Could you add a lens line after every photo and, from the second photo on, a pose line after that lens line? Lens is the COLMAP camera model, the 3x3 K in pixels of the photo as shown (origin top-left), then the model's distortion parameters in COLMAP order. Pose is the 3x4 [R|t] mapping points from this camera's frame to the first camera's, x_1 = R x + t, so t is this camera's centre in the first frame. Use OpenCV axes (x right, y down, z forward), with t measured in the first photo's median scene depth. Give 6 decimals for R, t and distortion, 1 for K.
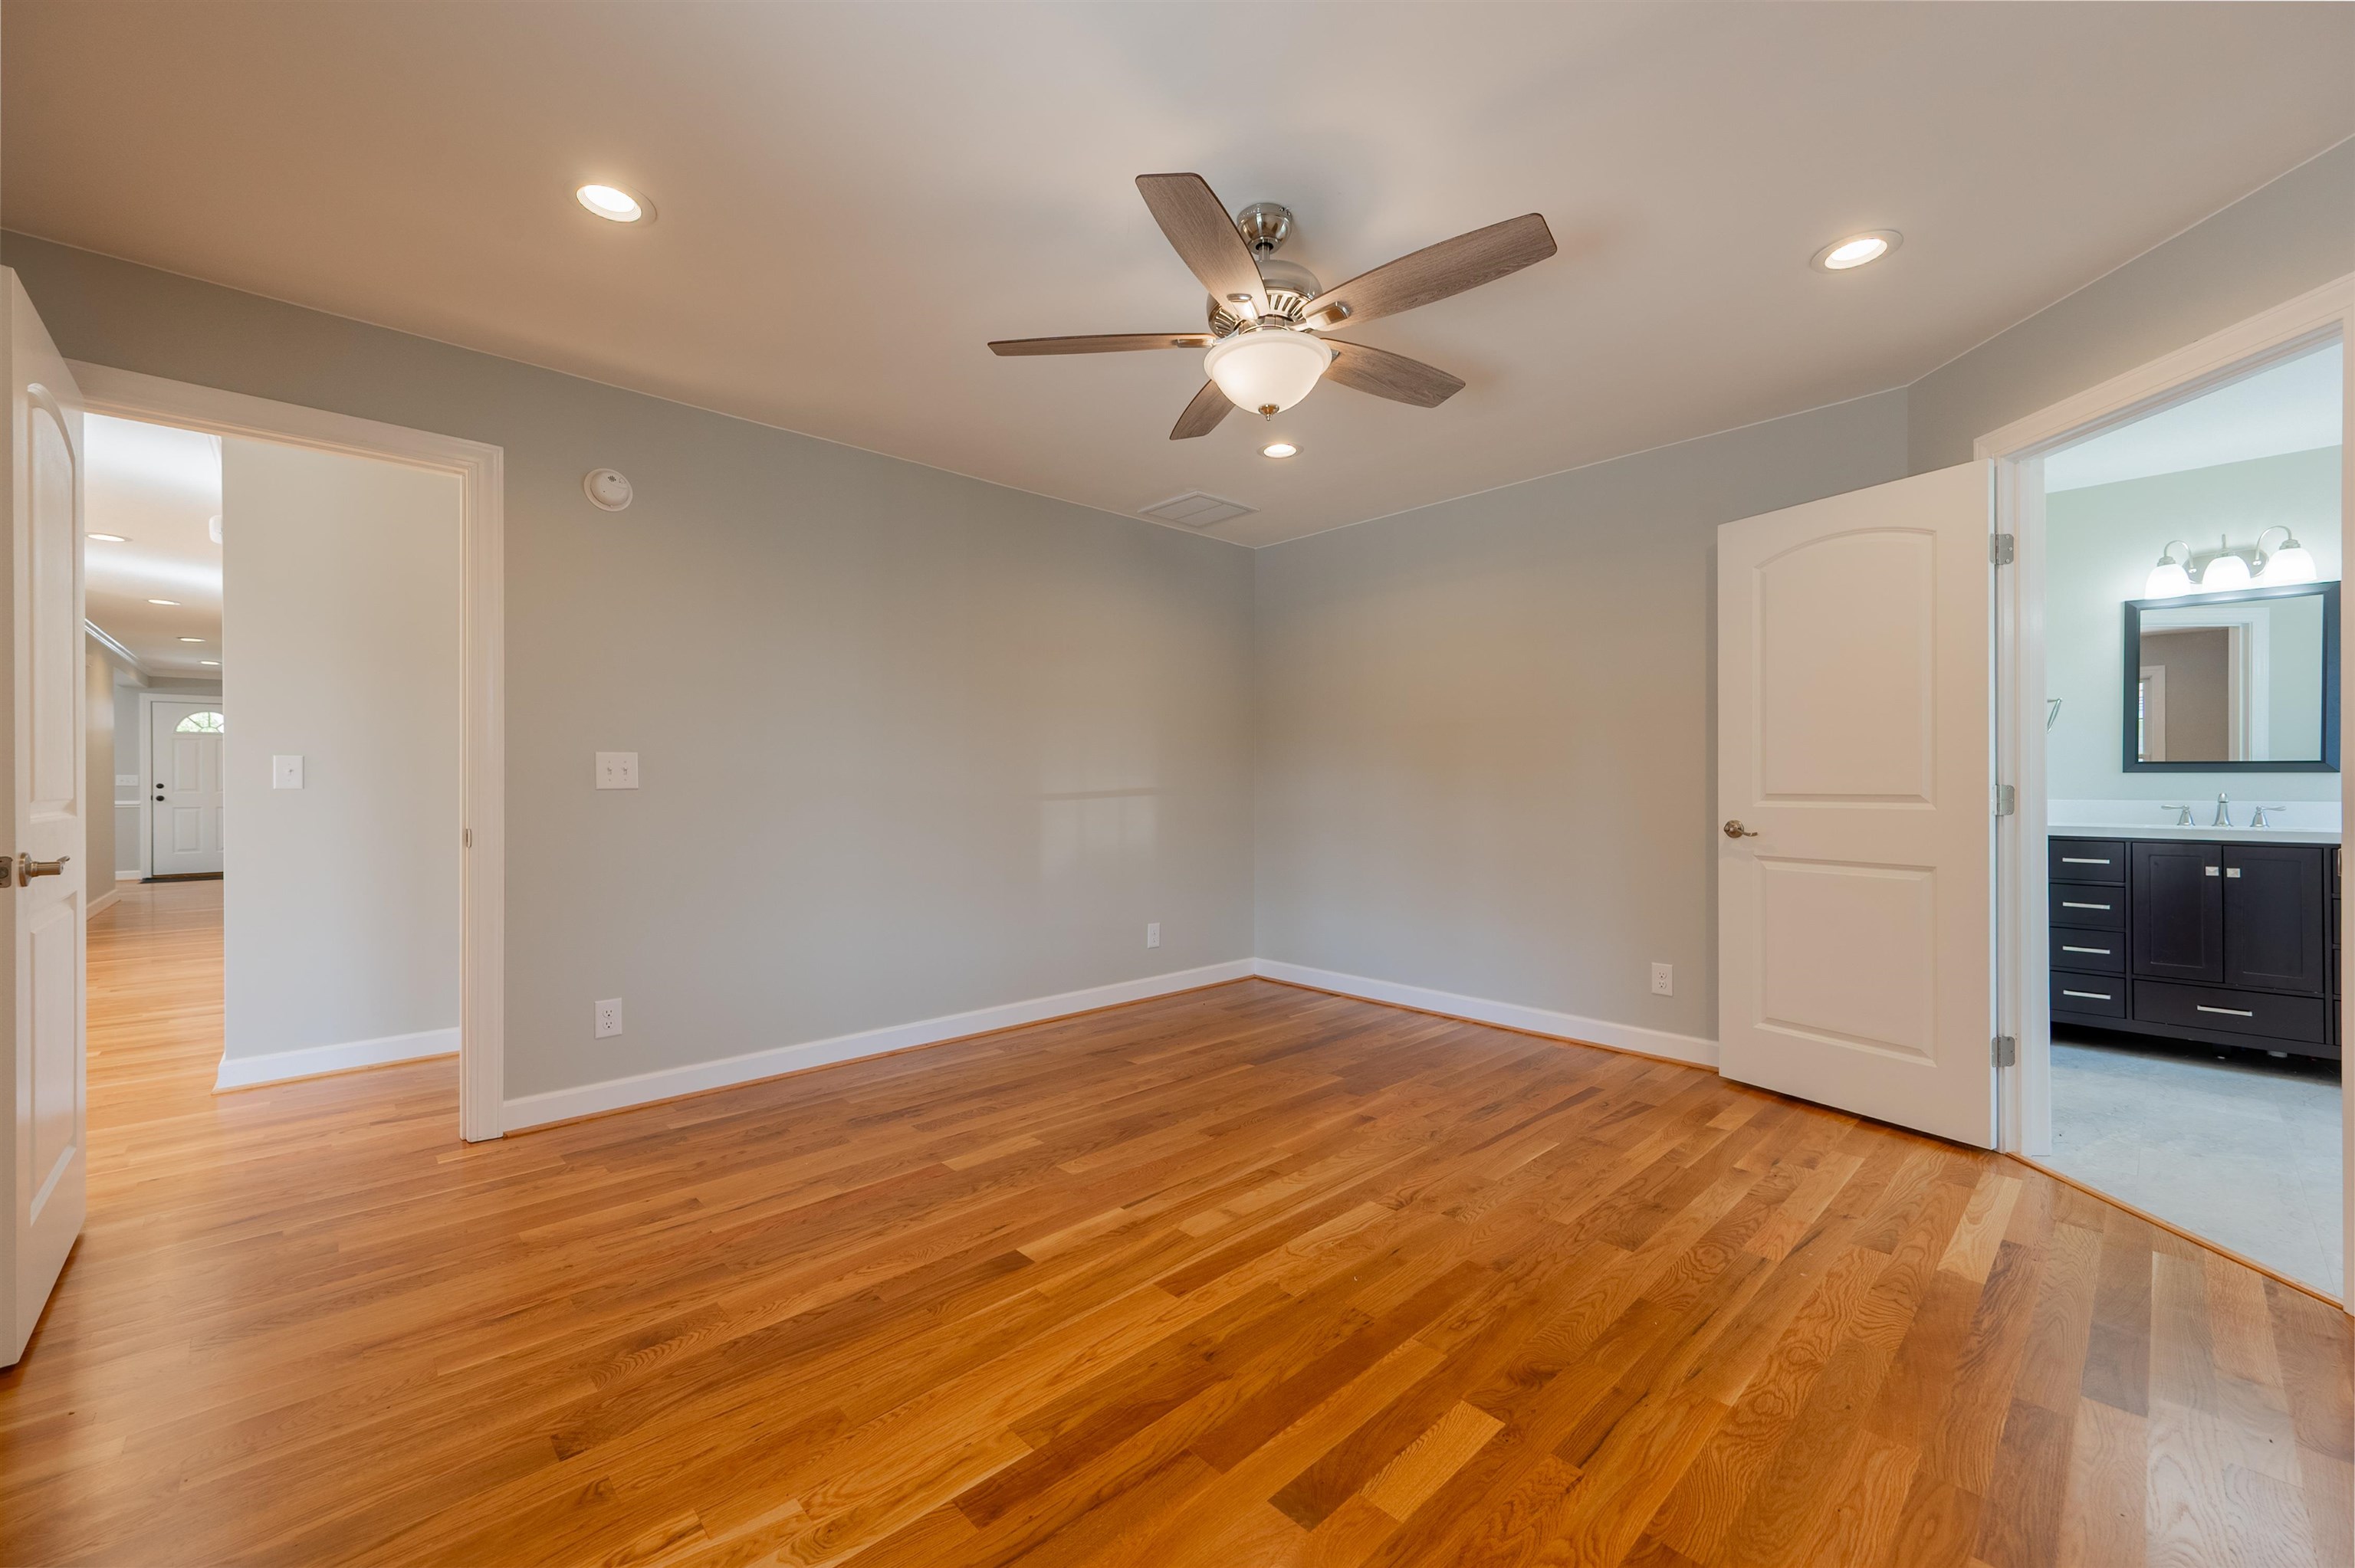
lens RADIAL K [[940.3, 0, 1164.7], [0, 940.3, 782.3], [0, 0, 1]] dist [0.001661, 0.000068]
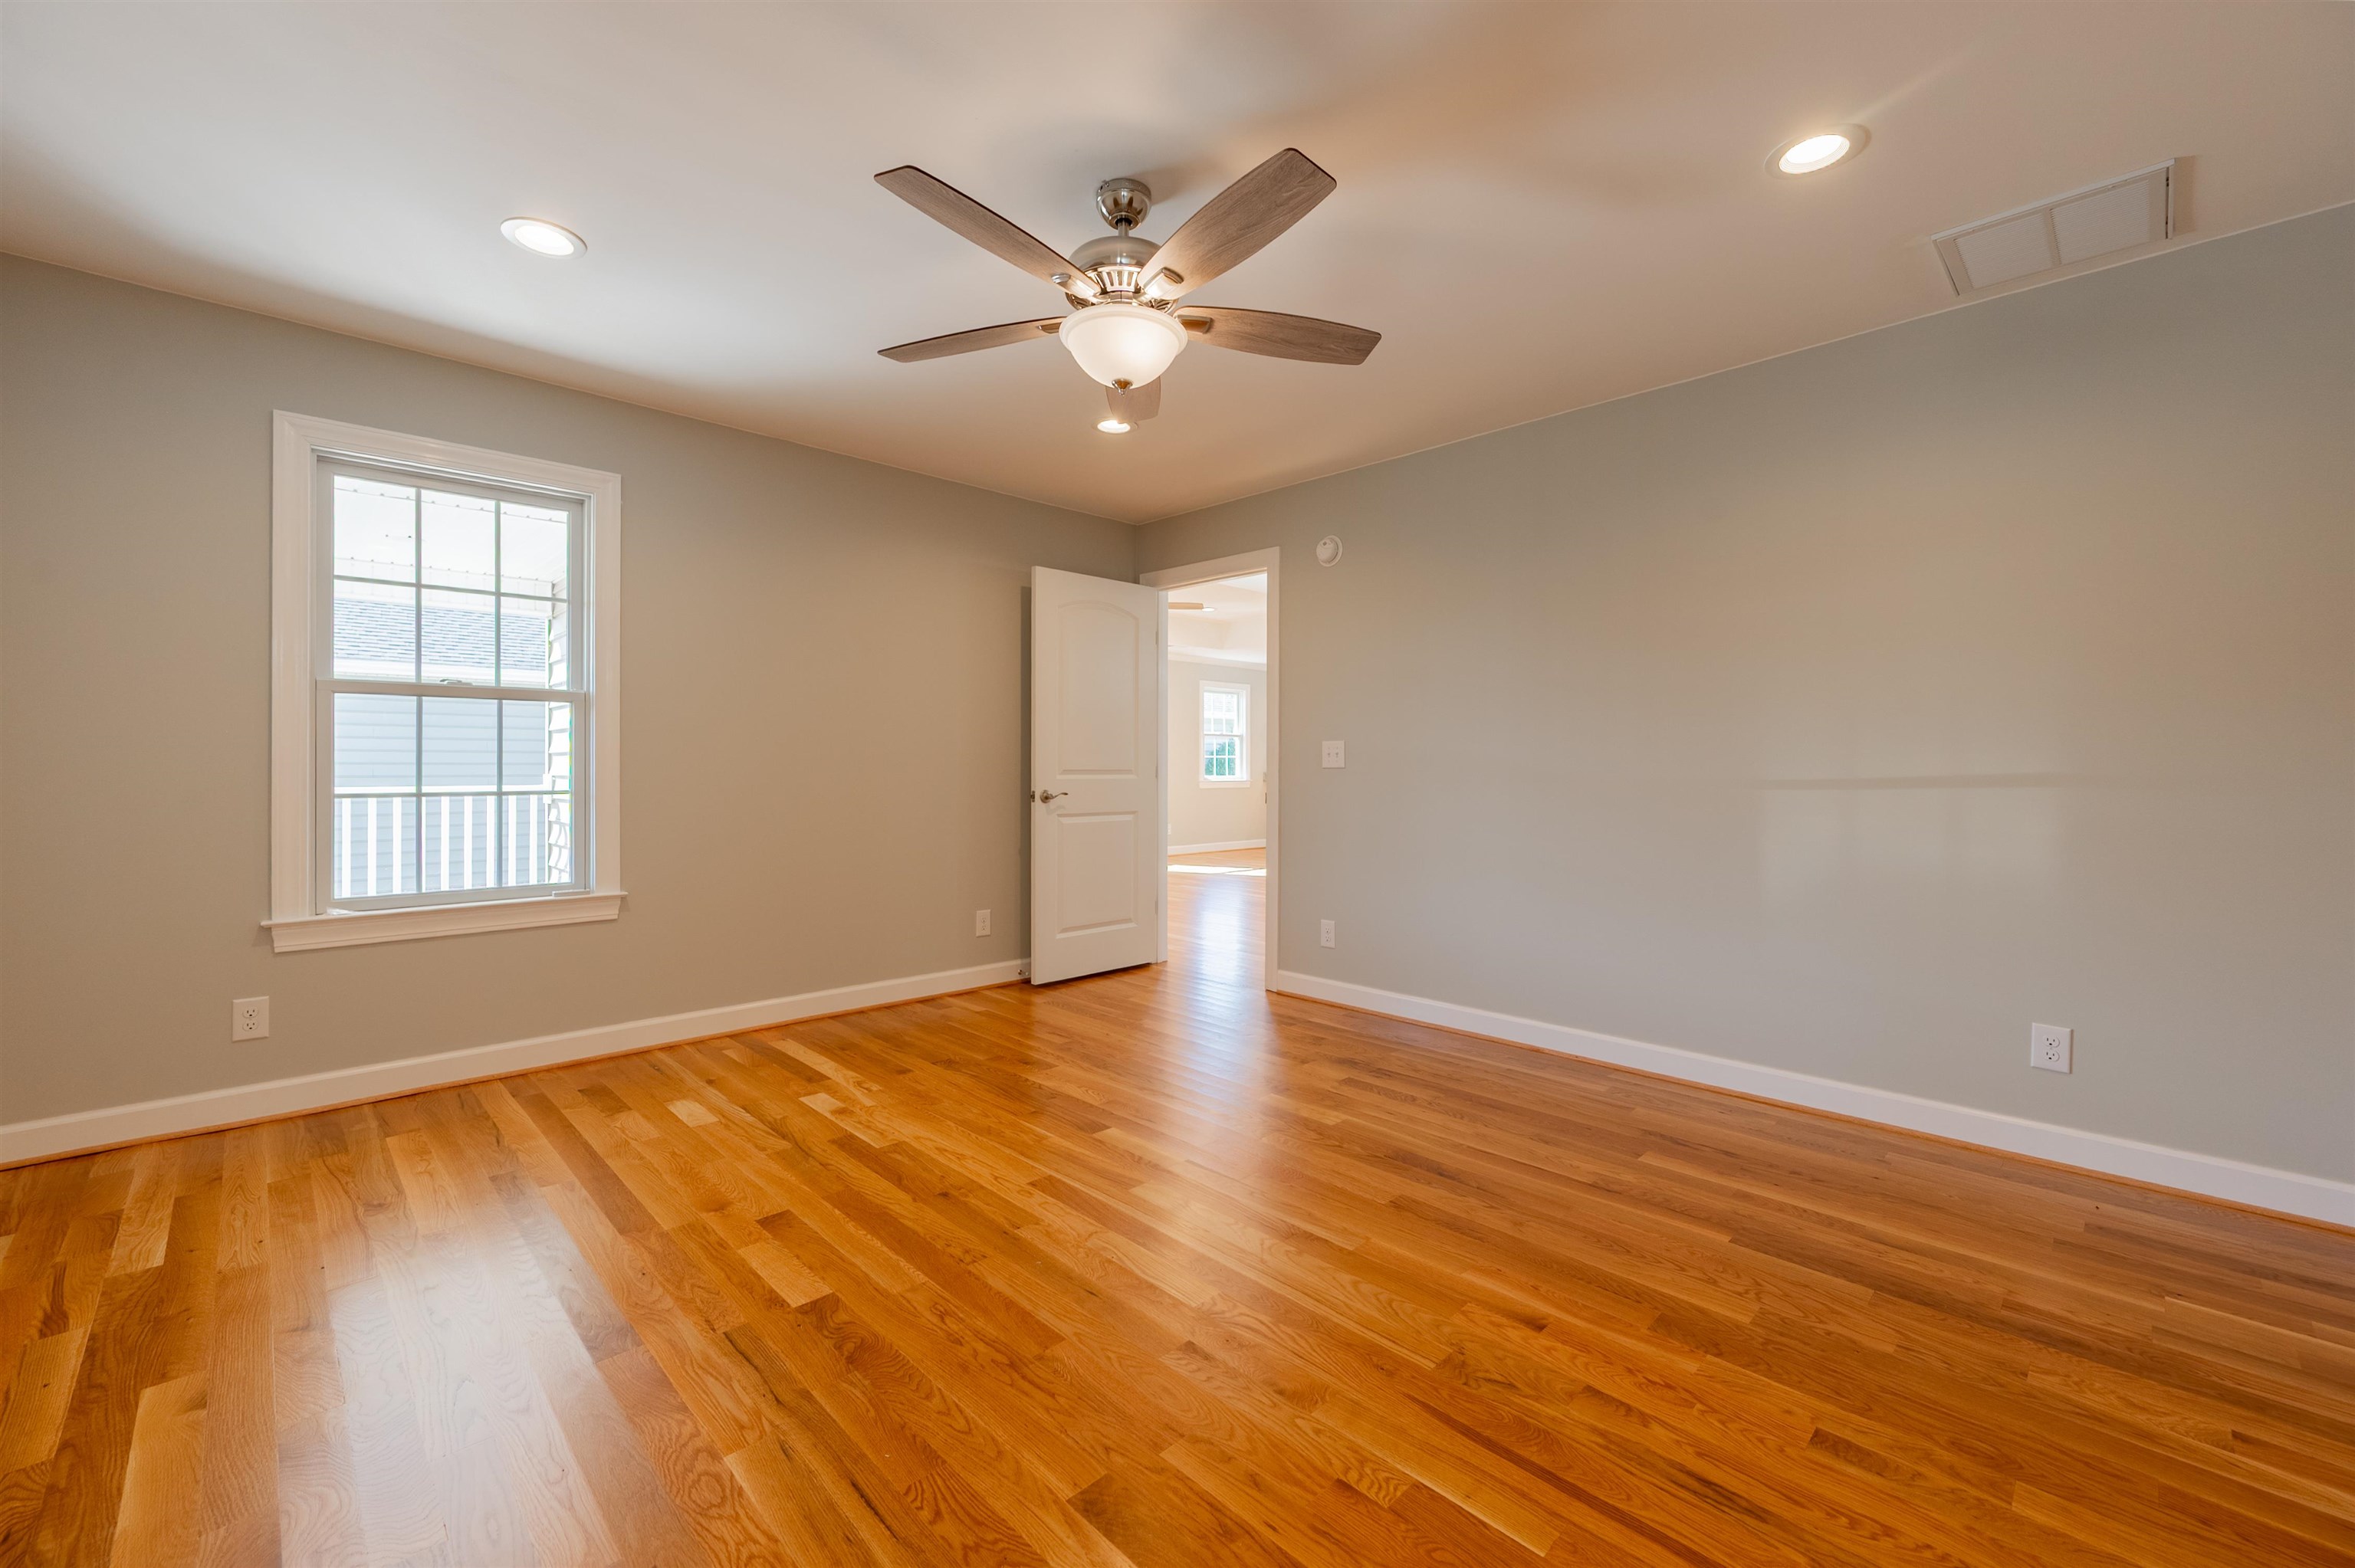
lens RADIAL K [[940.3, 0, 1164.8], [0, 940.3, 769.2], [0, 0, 1]] dist [0.001661, 0.000068]
pose [[0.022679, 0.004581, -0.999732, 1.059907], [-0.001889, 0.999988, 0.004540, 0.003680], [0.999741, 0.001786, 0.022688, 0.986652]]
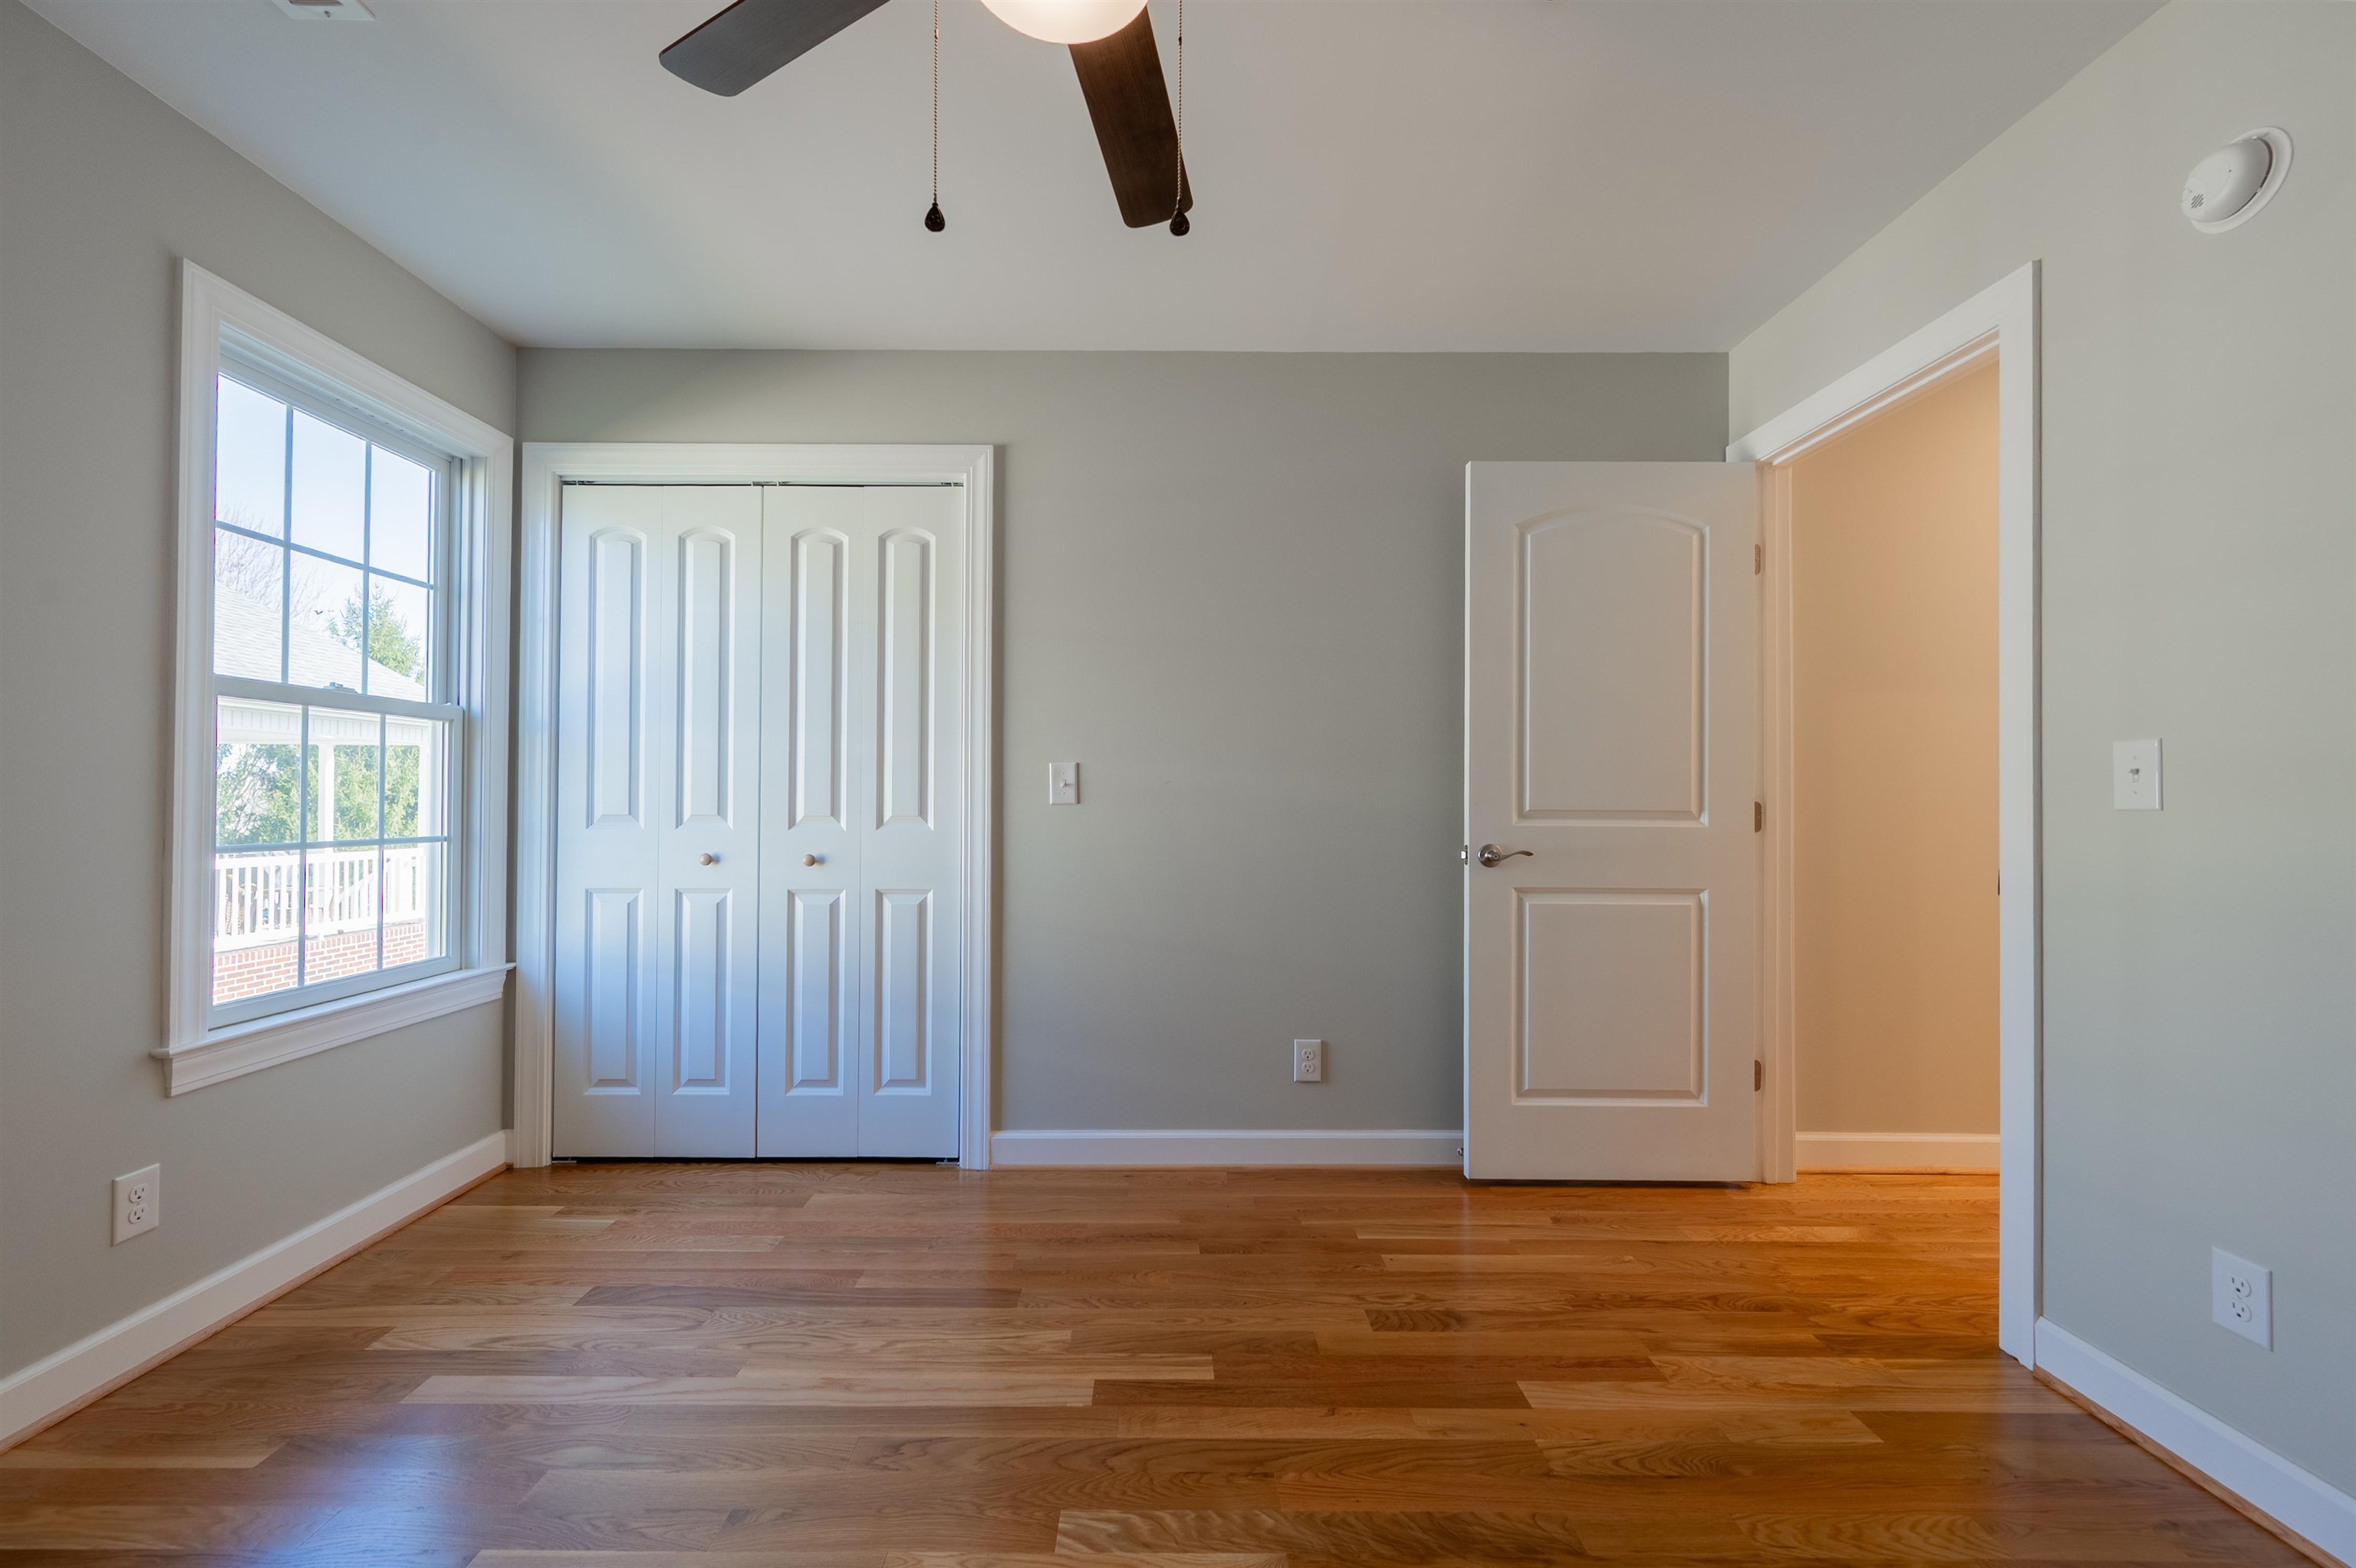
lens RADIAL K [[940.7, 0, 1166.2], [0, 940.7, 796.7], [0, 0, 1]] dist [0.001661, 0.000068]
pose [[0.746238, -0.002200, -0.665676, 0.957603], [-0.001588, 0.999986, -0.005085, 0.002353], [0.665678, 0.004851, 0.746223, -0.190371]]
